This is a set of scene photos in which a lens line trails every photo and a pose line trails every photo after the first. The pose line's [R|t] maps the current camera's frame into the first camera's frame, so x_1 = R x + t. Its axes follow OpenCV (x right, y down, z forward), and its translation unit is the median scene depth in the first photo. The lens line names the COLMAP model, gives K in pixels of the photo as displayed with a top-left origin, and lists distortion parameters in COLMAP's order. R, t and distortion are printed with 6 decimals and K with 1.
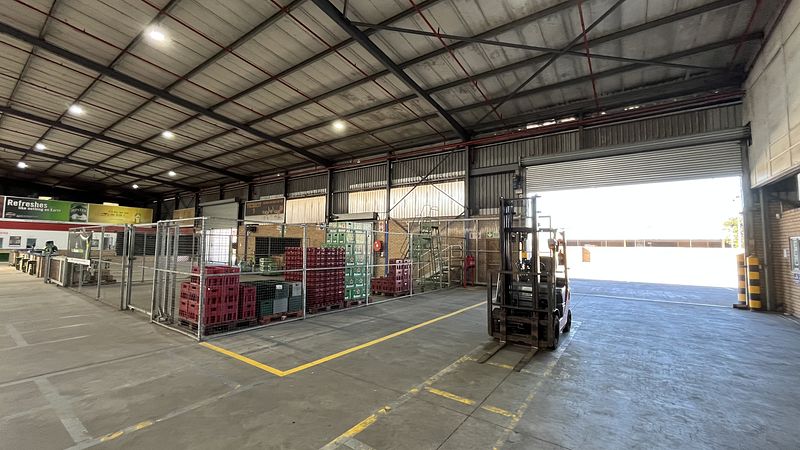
lens RADIAL K [[326.3, 0, 400.0], [0, 326.3, 225.0], [0, 0, 1]] dist [-0.001181, -0.000063]
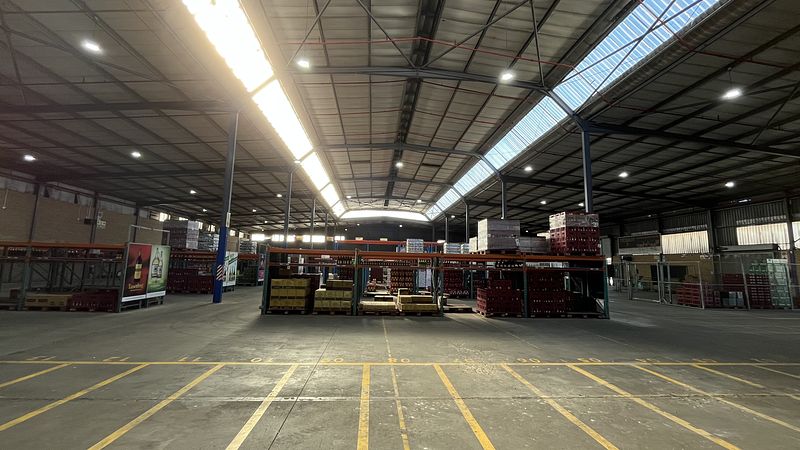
lens RADIAL K [[326.3, 0, 400.0], [0, 326.3, 225.0], [0, 0, 1]] dist [-0.001181, -0.000063]
pose [[0.635645, -0.096040, -0.765984, -0.043369], [0.039075, 0.994962, -0.092323, -0.074841], [0.770992, 0.028754, 0.636196, -1.120509]]
